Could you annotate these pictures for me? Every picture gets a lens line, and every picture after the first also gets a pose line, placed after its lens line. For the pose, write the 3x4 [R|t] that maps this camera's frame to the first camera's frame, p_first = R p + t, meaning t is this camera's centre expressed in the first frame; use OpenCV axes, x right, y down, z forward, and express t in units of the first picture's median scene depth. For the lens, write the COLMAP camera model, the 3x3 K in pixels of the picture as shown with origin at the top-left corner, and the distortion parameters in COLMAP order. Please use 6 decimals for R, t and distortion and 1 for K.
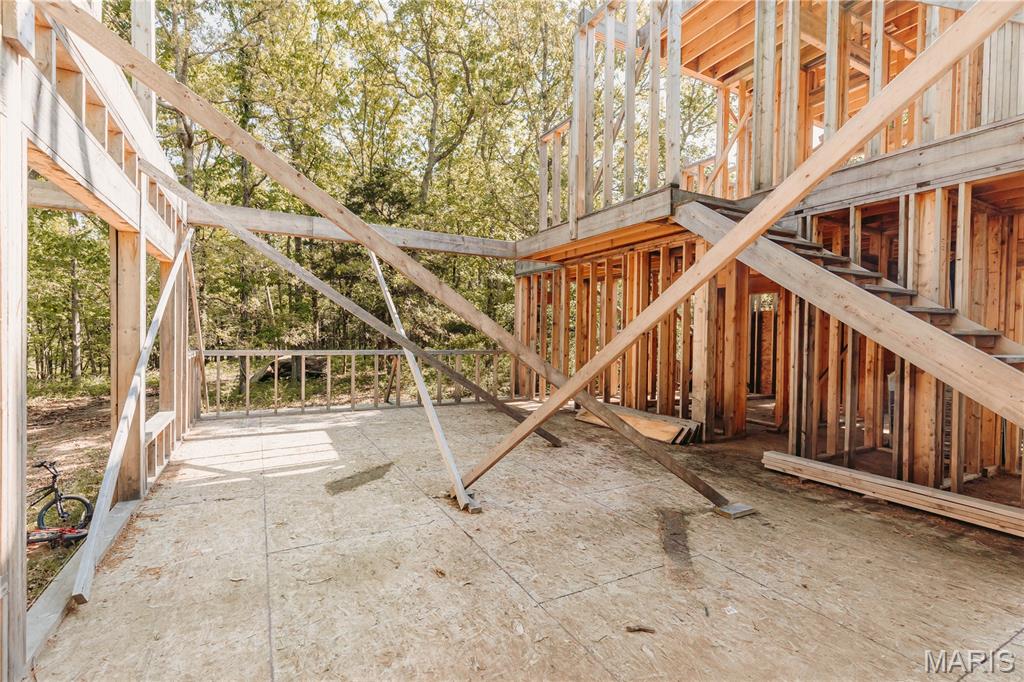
lens RADIAL K [[480.2, 0, 512.0], [0, 480.2, 341.0], [0, 0, 1]] dist [0.002843, 0.000496]
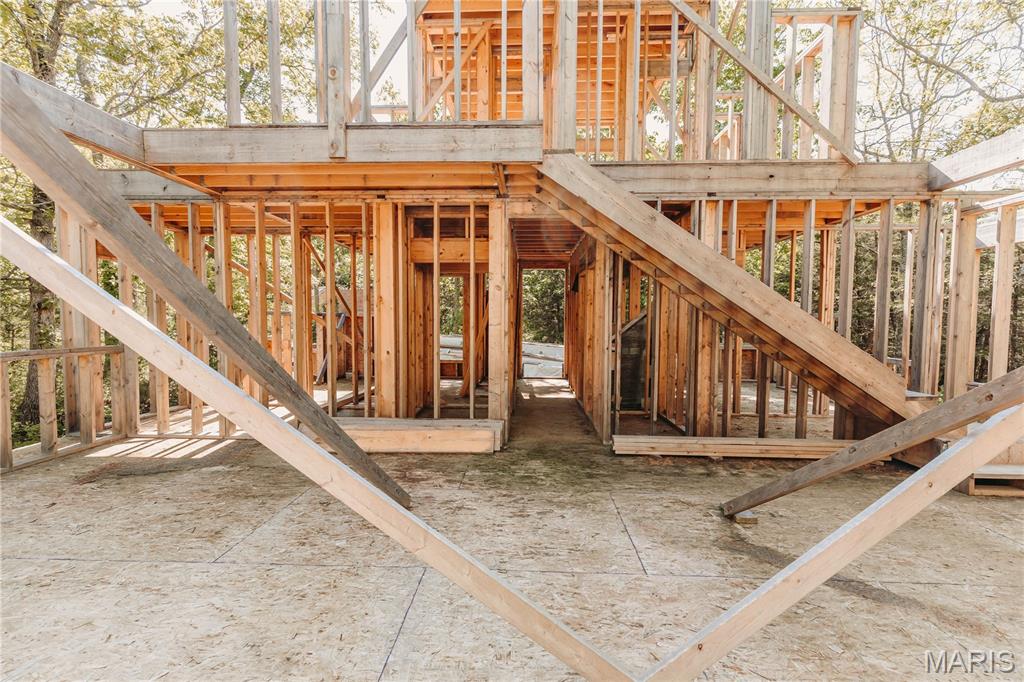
lens RADIAL K [[466.6, 0, 512.0], [0, 466.6, 341.0], [0, 0, 1]] dist [0.002394, -0.000007]
pose [[0.505158, -0.051443, 0.861492, -0.423546], [0.009389, 0.998490, 0.054118, -0.020302], [-0.862976, -0.019250, 0.504879, 0.786247]]
